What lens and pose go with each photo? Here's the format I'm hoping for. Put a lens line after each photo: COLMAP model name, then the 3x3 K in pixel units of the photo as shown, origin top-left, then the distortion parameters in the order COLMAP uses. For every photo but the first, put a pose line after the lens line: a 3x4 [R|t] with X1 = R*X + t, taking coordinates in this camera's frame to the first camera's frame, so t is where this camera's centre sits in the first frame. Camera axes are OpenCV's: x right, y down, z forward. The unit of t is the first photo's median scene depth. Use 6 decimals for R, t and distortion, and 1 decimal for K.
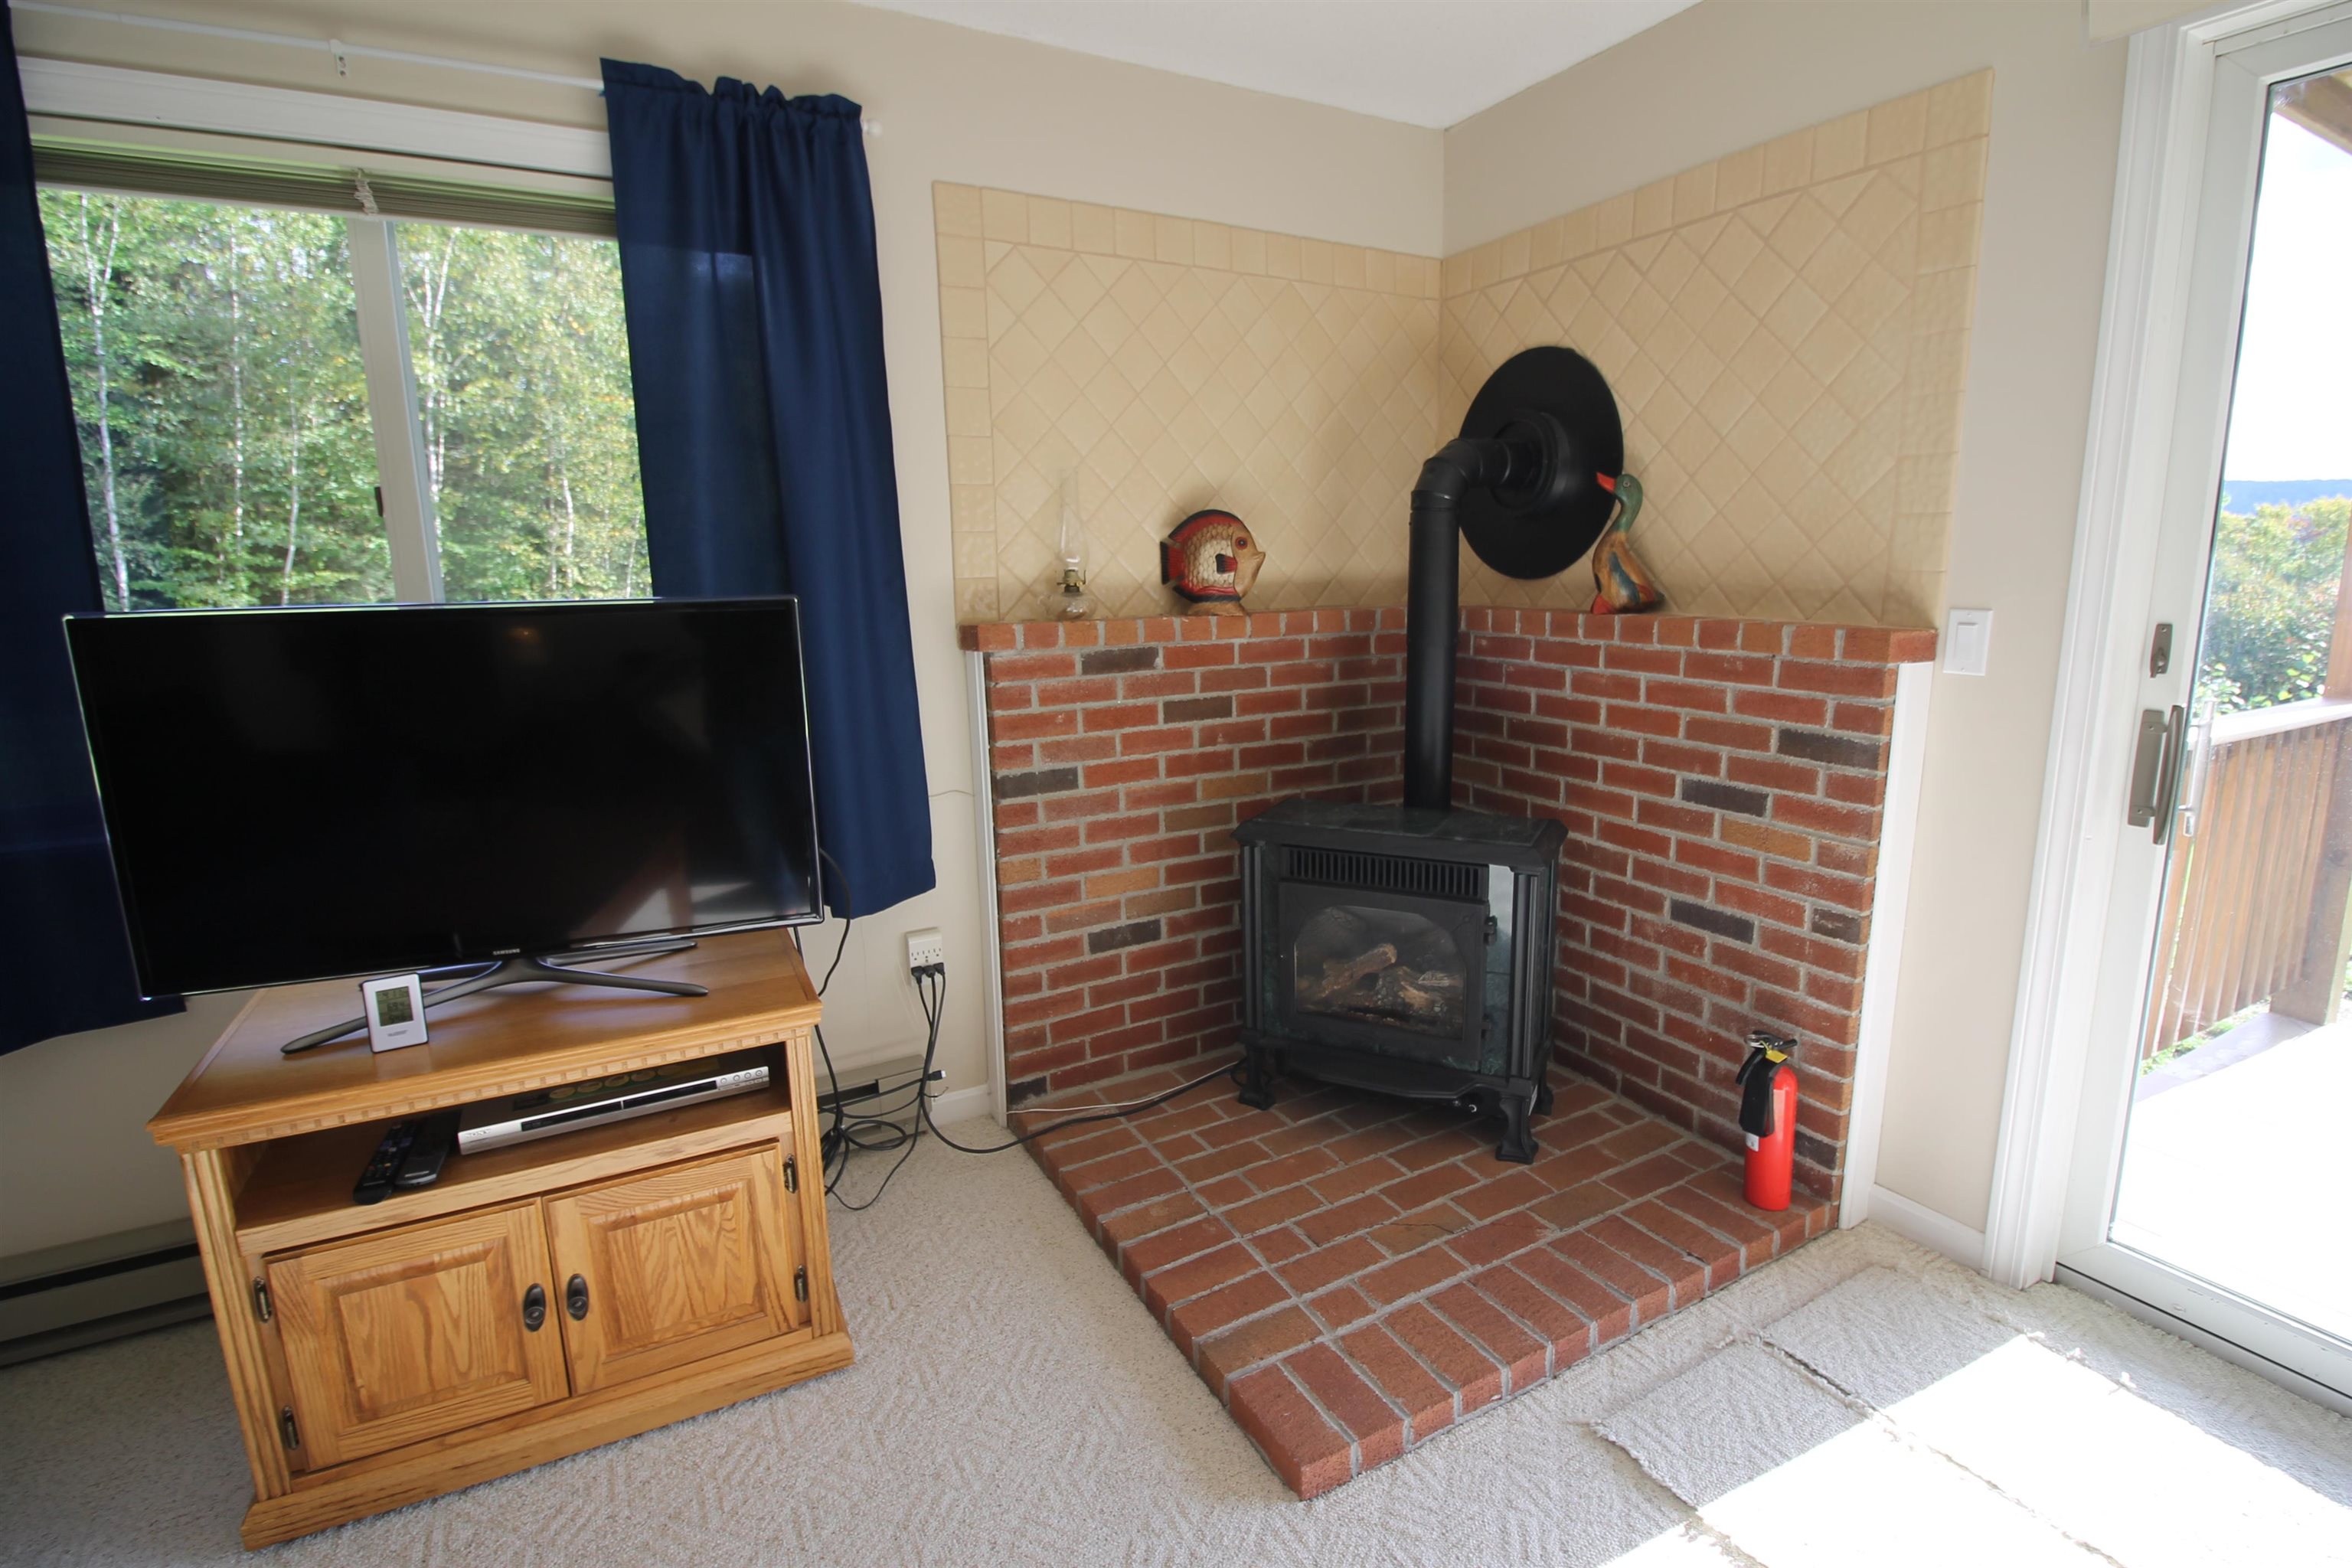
lens RADIAL K [[1100.8, 0, 1193.8], [0, 1100.8, 774.9], [0, 0, 1]] dist [-0.003338, -0.010965]
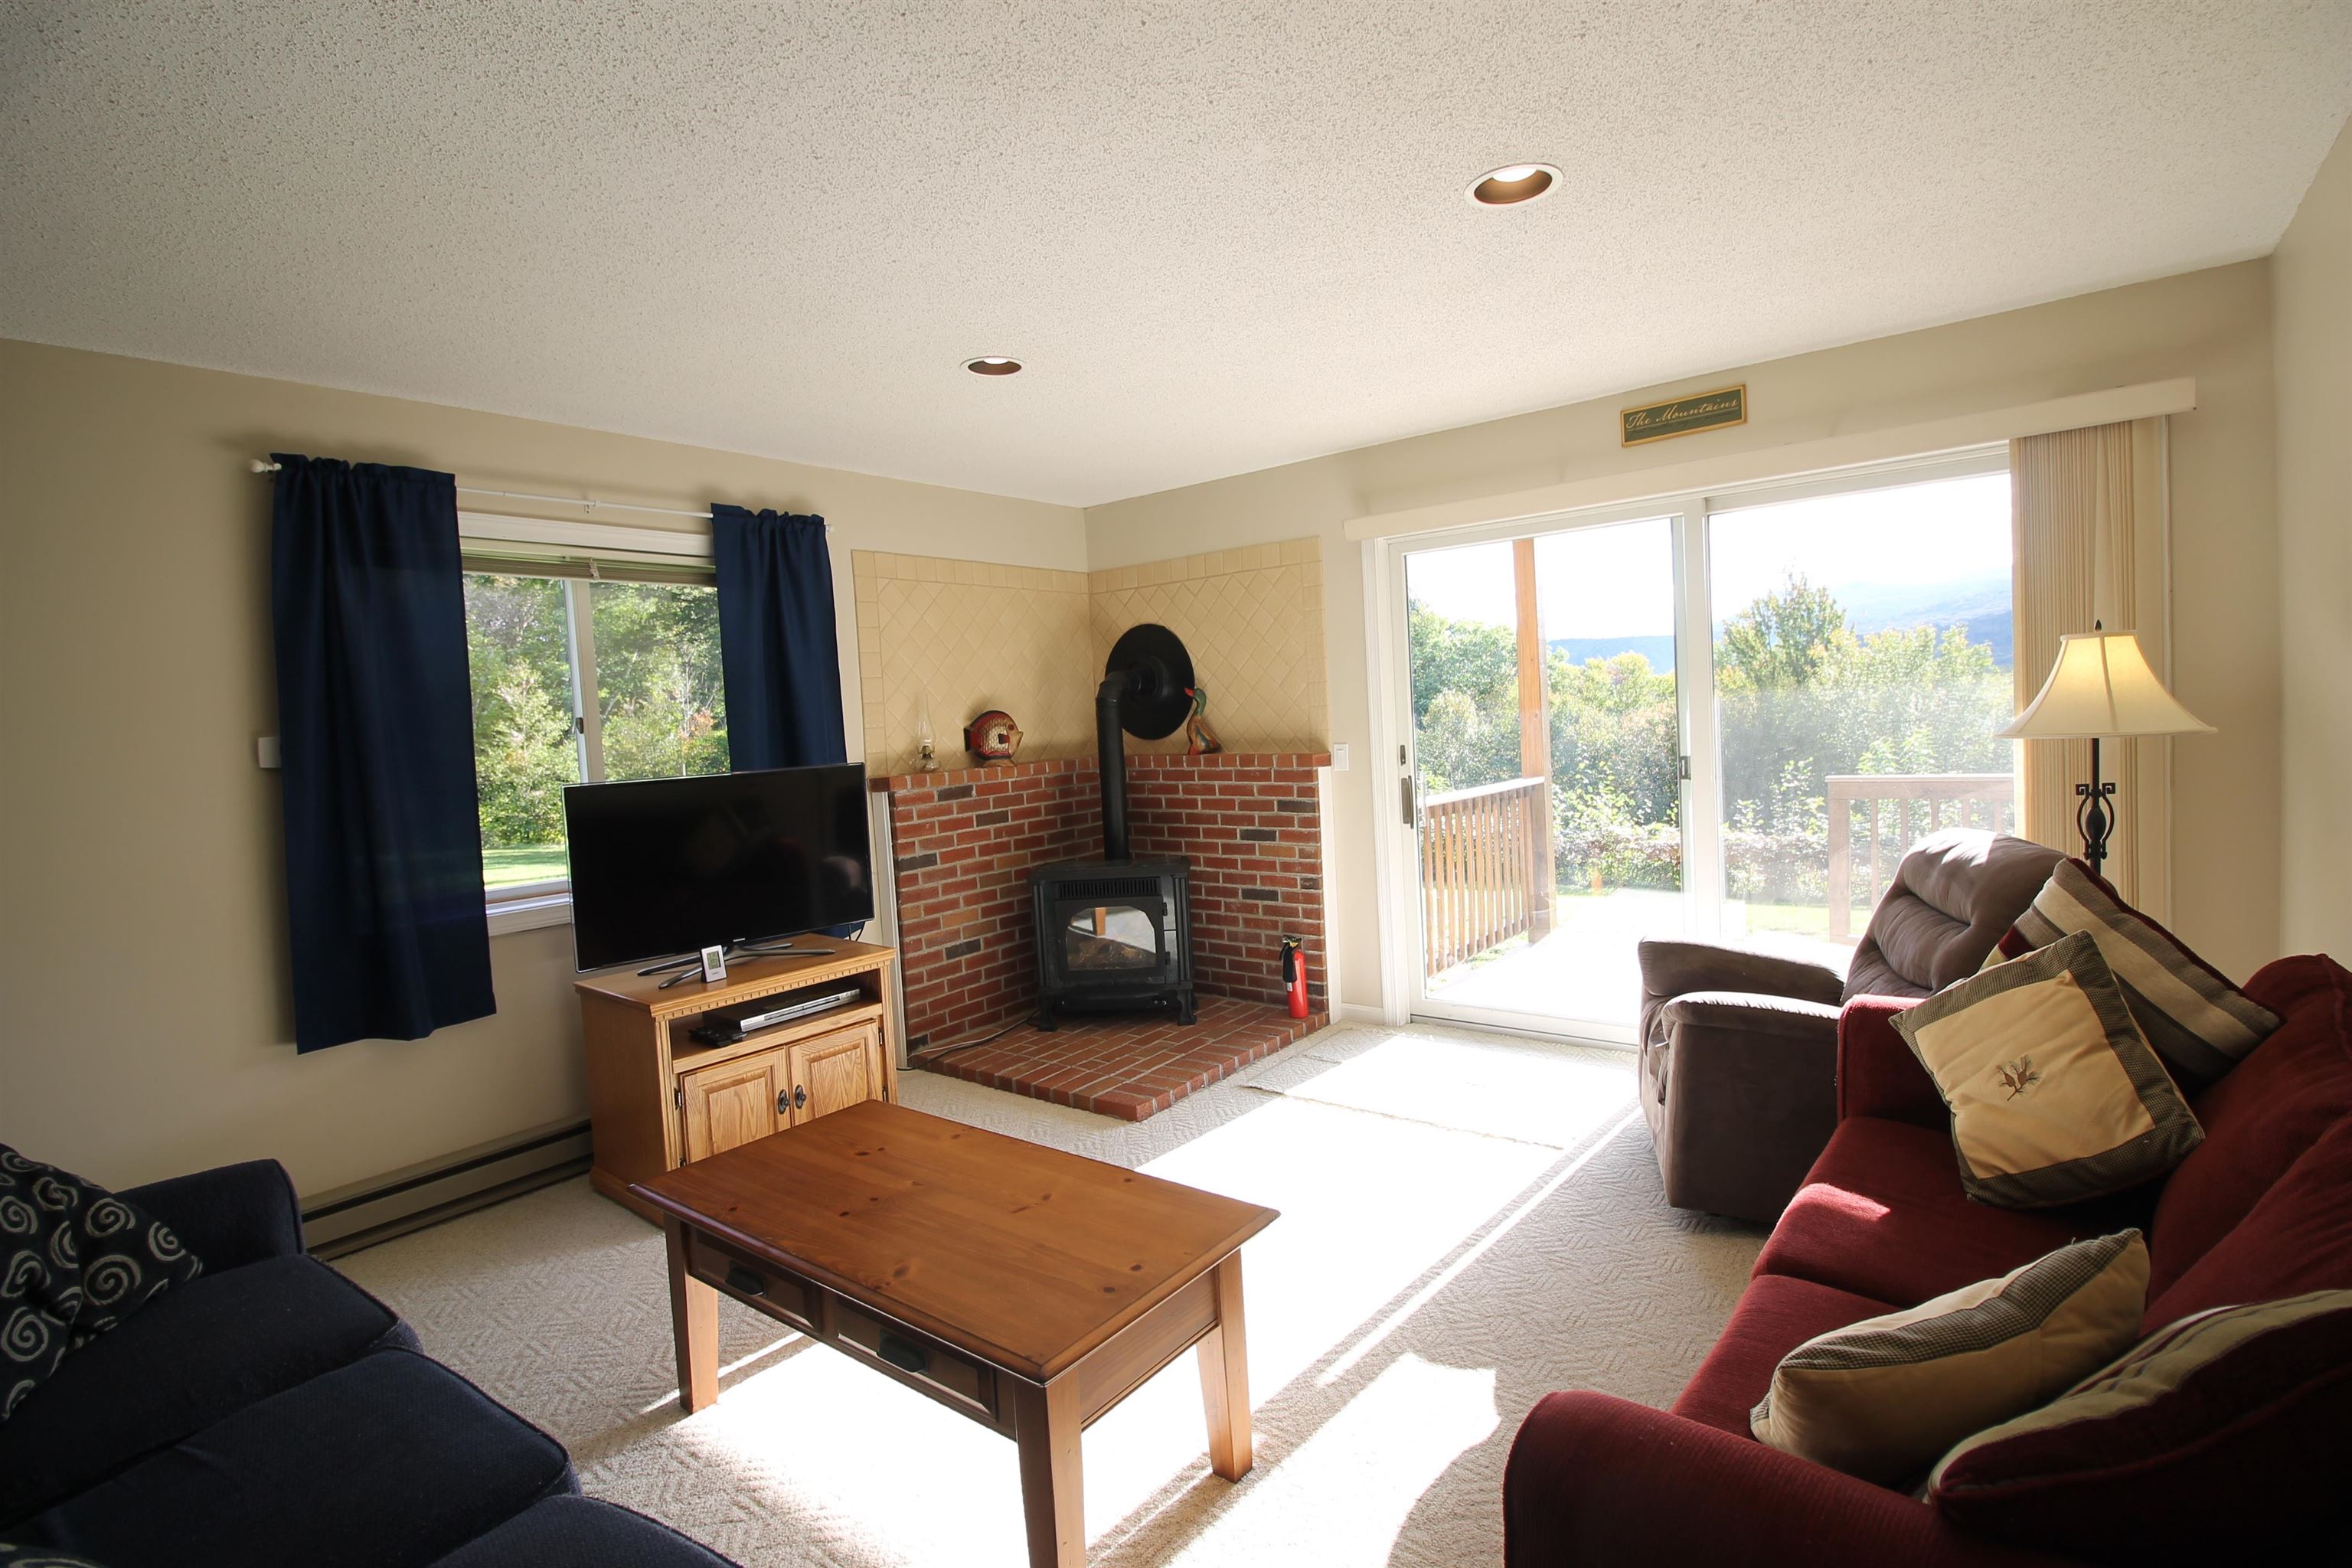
lens RADIAL K [[1100.8, 0, 1193.8], [0, 1100.8, 770.9], [0, 0, 1]] dist [-0.003338, -0.010965]
pose [[0.916611, -0.055291, 0.395938, -0.459496], [0.114258, 0.985311, -0.126916, 0.148791], [-0.383105, 0.161571, 0.909464, -0.891811]]
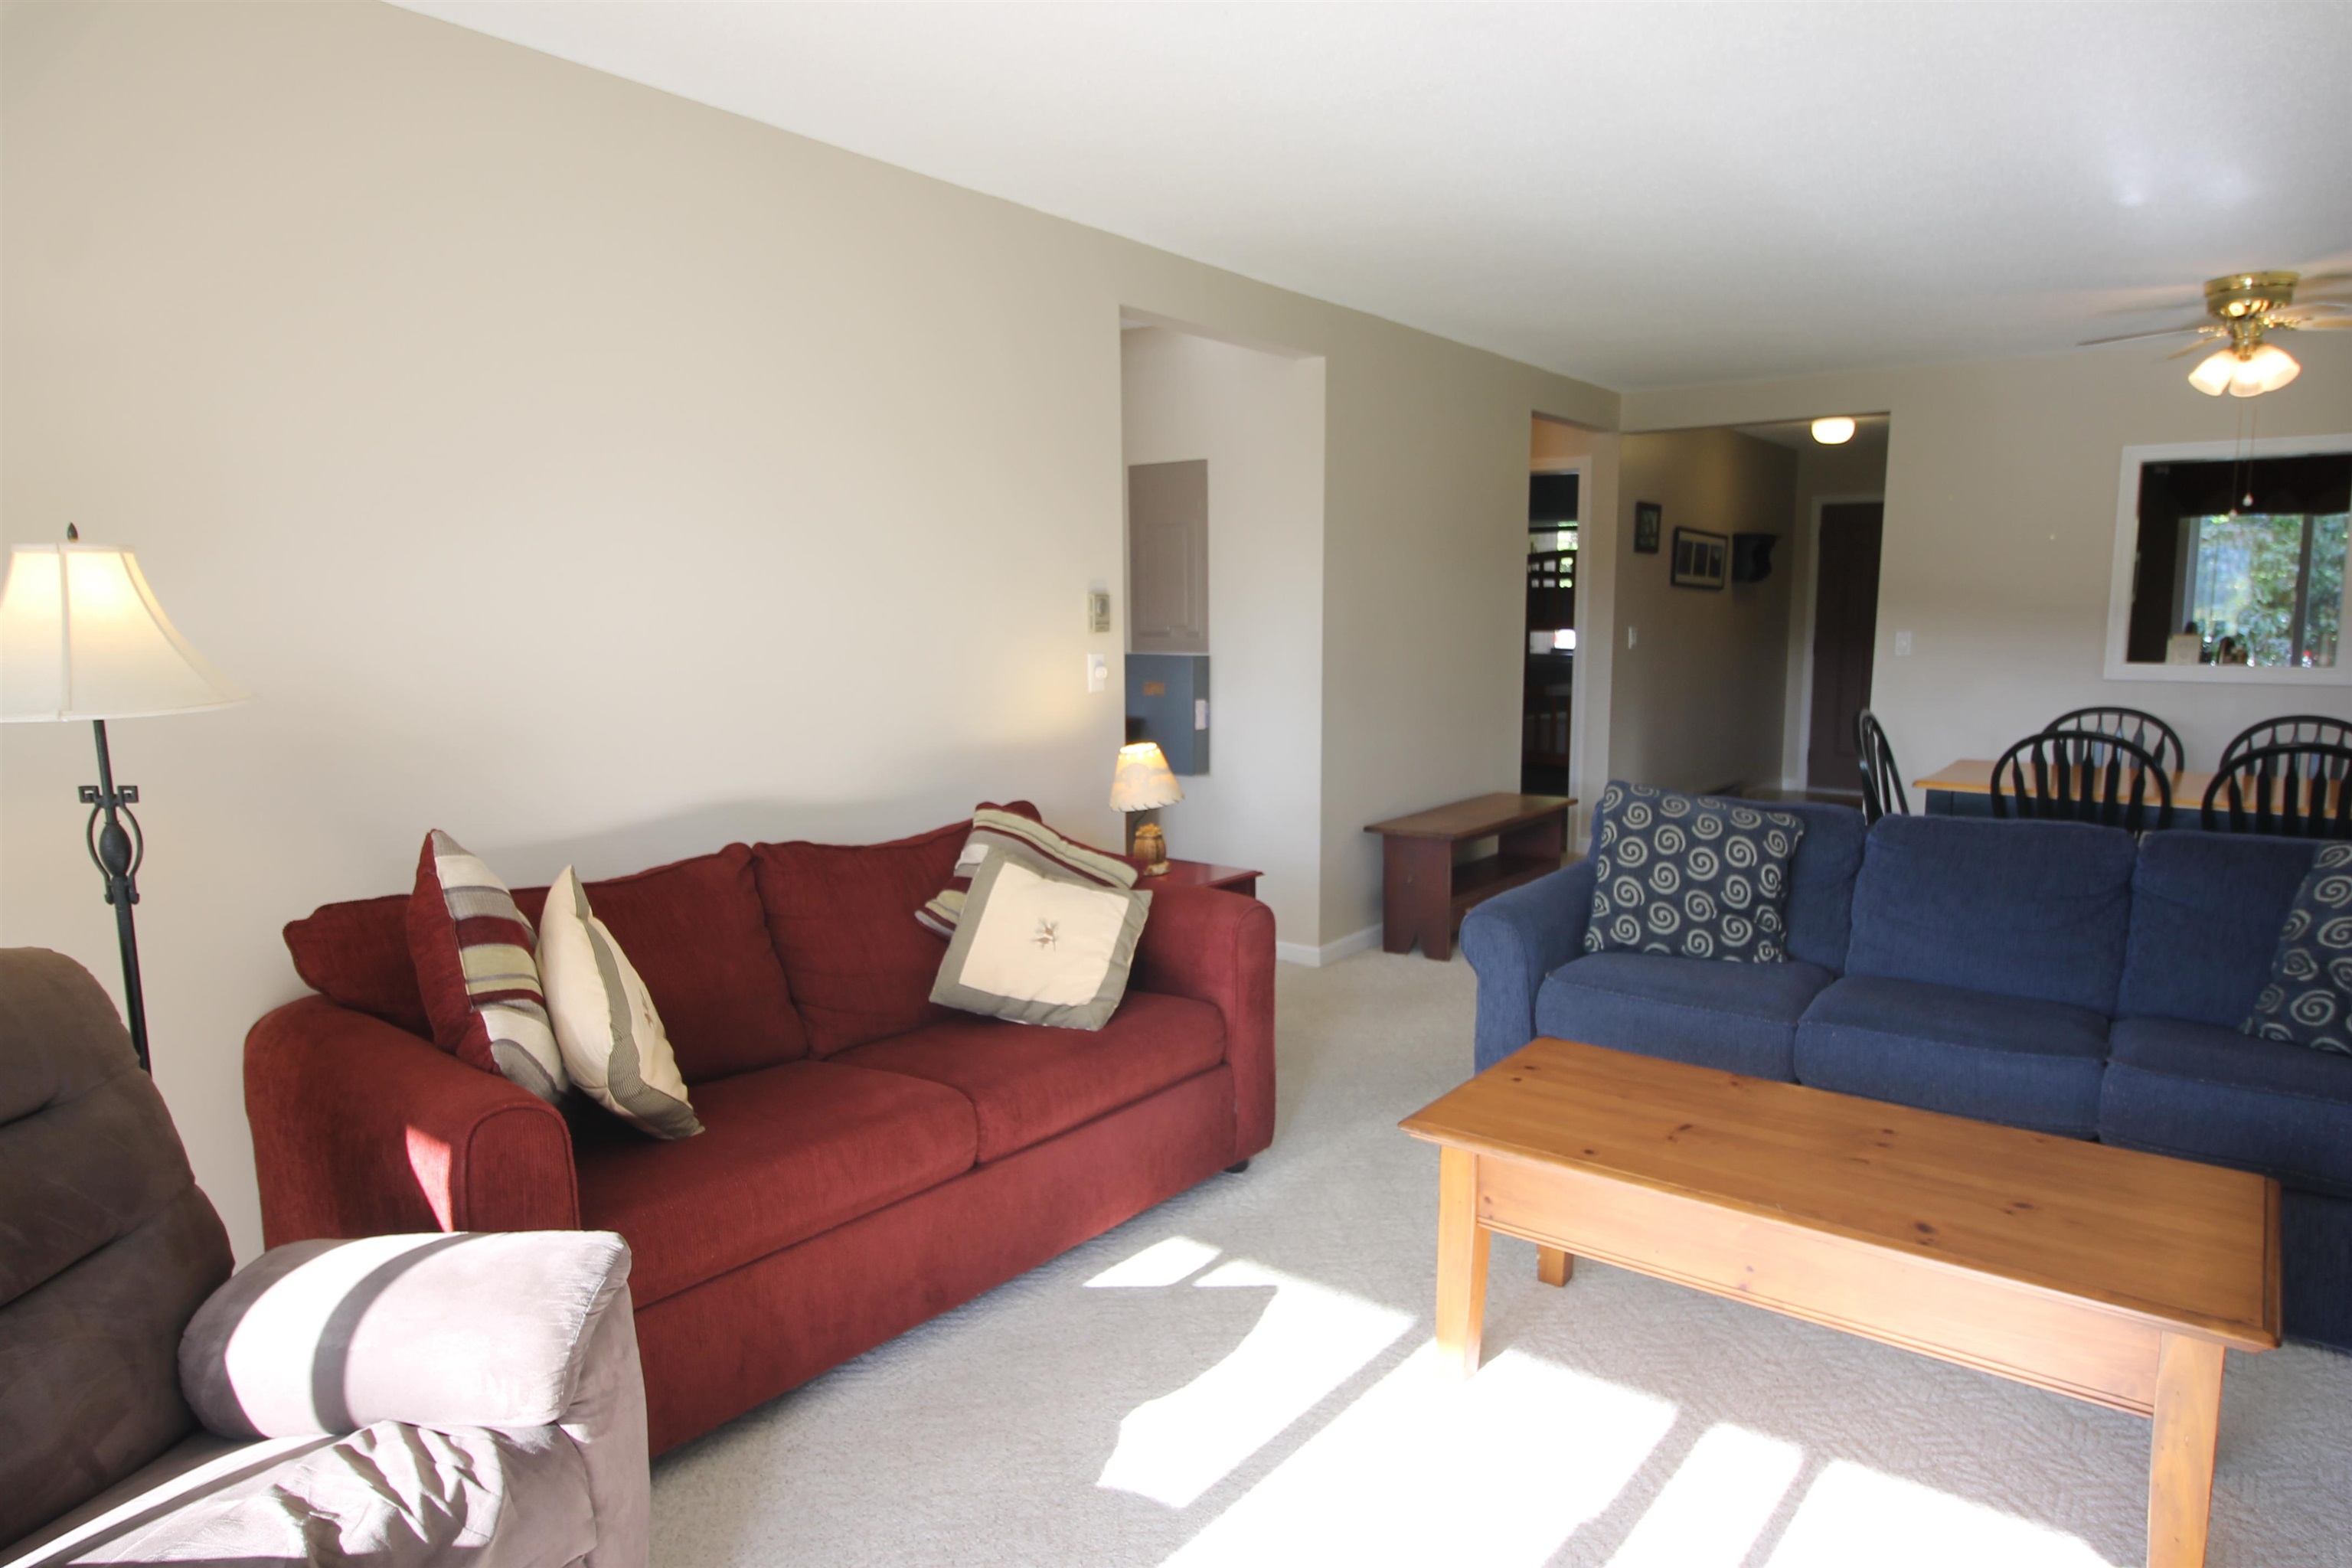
lens RADIAL K [[1427.5, 0, 1185.0], [0, 1427.5, 750.8], [0, 0, 1]] dist [-0.010473, 0.000590]
pose [[-0.916181, 0.060962, -0.396101, 0.454377], [-0.056990, 0.958500, 0.279337, -0.161287], [0.396692, 0.278497, -0.874685, 0.672450]]
